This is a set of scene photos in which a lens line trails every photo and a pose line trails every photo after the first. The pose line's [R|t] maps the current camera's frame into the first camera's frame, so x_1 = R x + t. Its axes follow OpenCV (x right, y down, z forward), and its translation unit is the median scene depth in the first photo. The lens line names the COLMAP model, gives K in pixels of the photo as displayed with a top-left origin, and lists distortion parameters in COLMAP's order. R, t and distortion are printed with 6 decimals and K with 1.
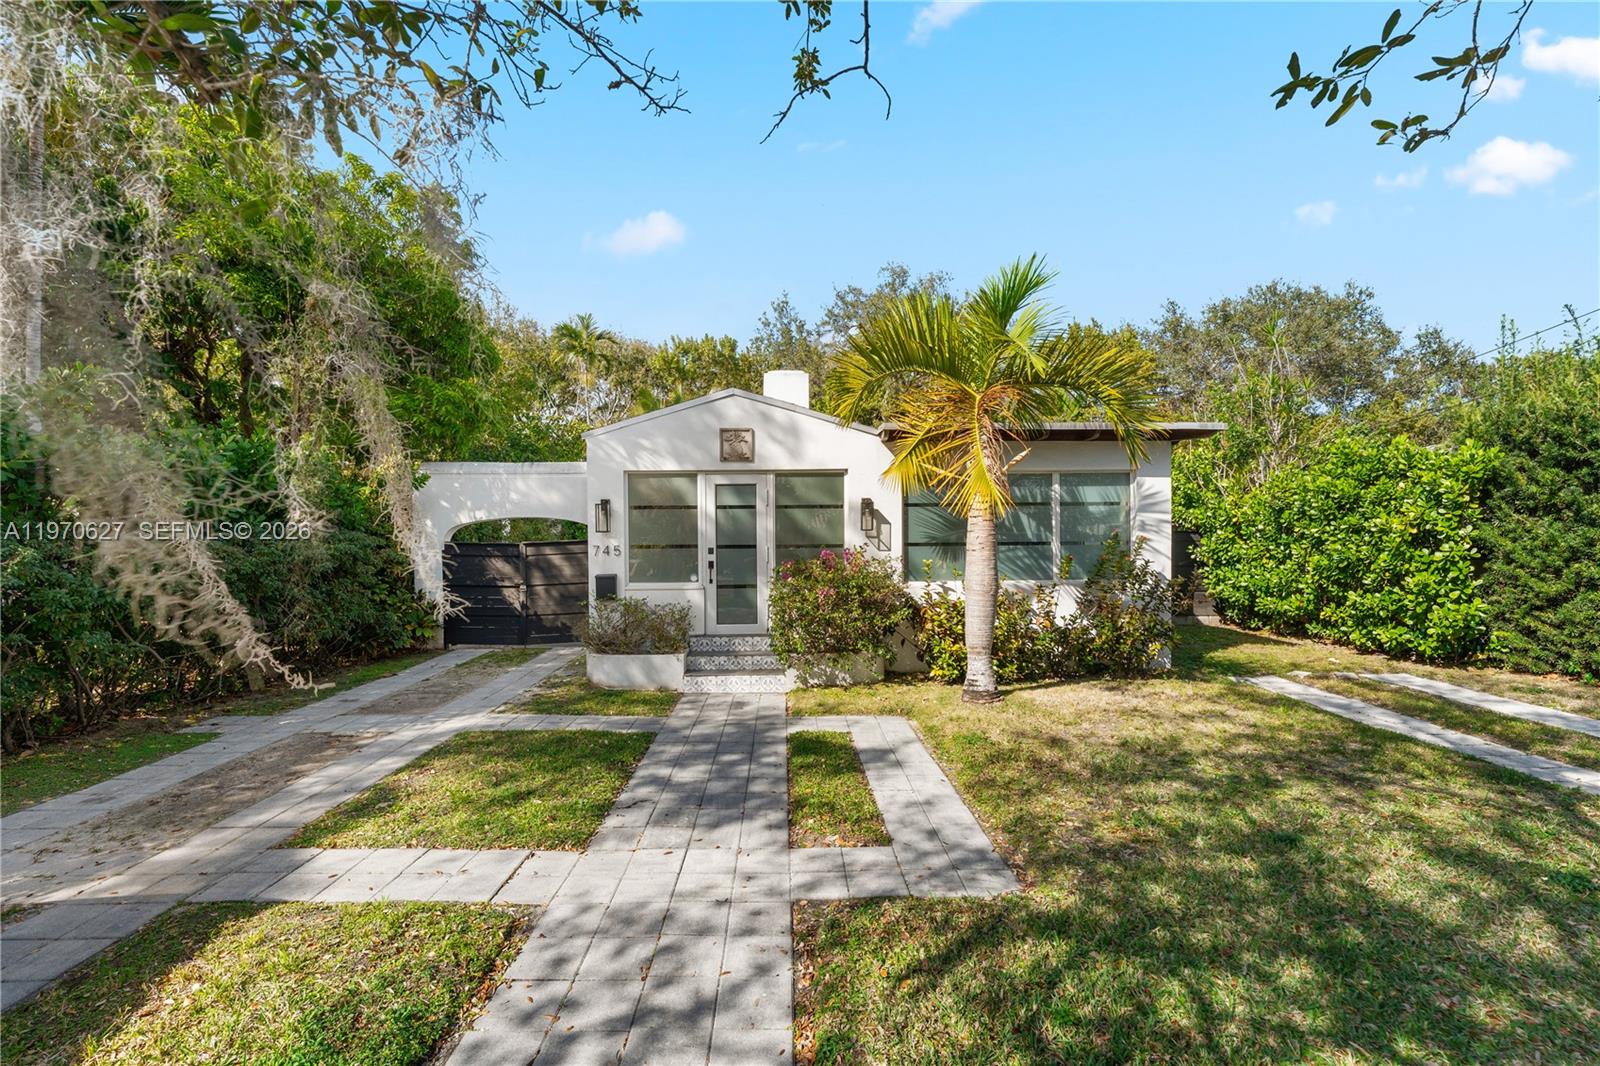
lens RADIAL K [[727.5, 0, 800.0], [0, 727.5, 533.0], [0, 0, 1]] dist [0.038393, -0.000021]
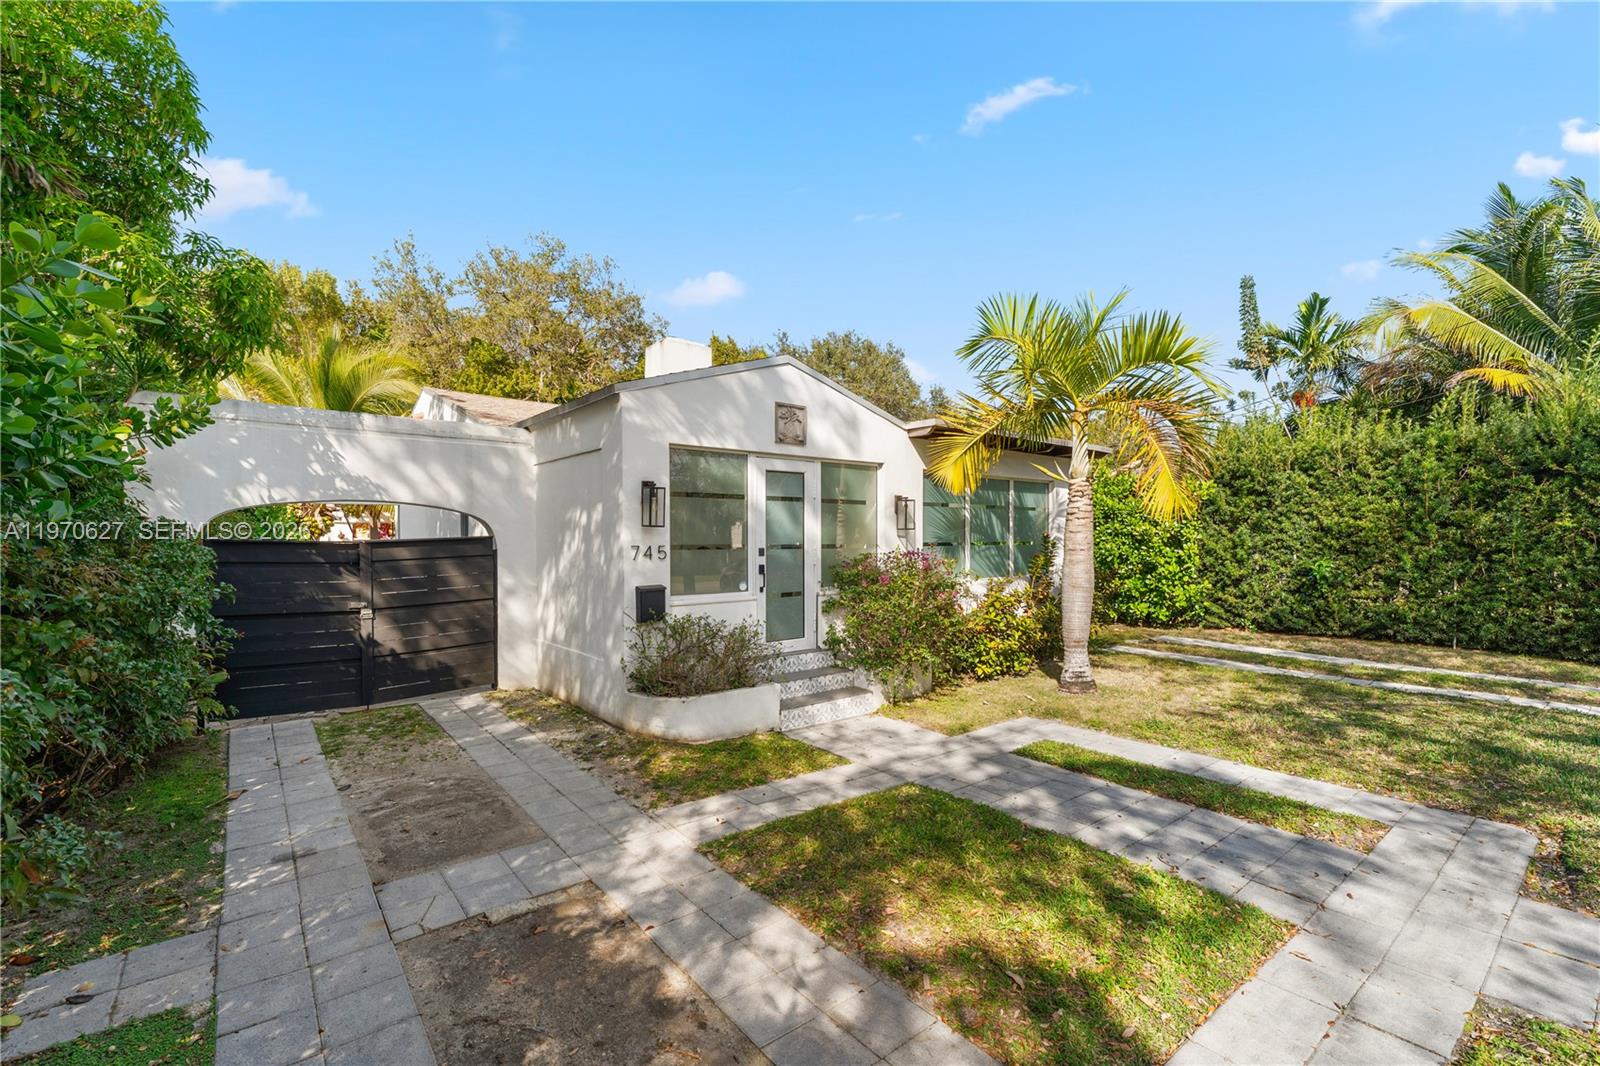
lens RADIAL K [[703.1, 0, 800.0], [0, 703.1, 533.0], [0, 0, 1]] dist [0.001891, 0.000100]
pose [[0.801475, 0.010453, 0.597937, -0.555021], [-0.016909, 0.999844, 0.005185, -0.001356], [-0.597789, -0.014266, 0.801526, 0.349012]]
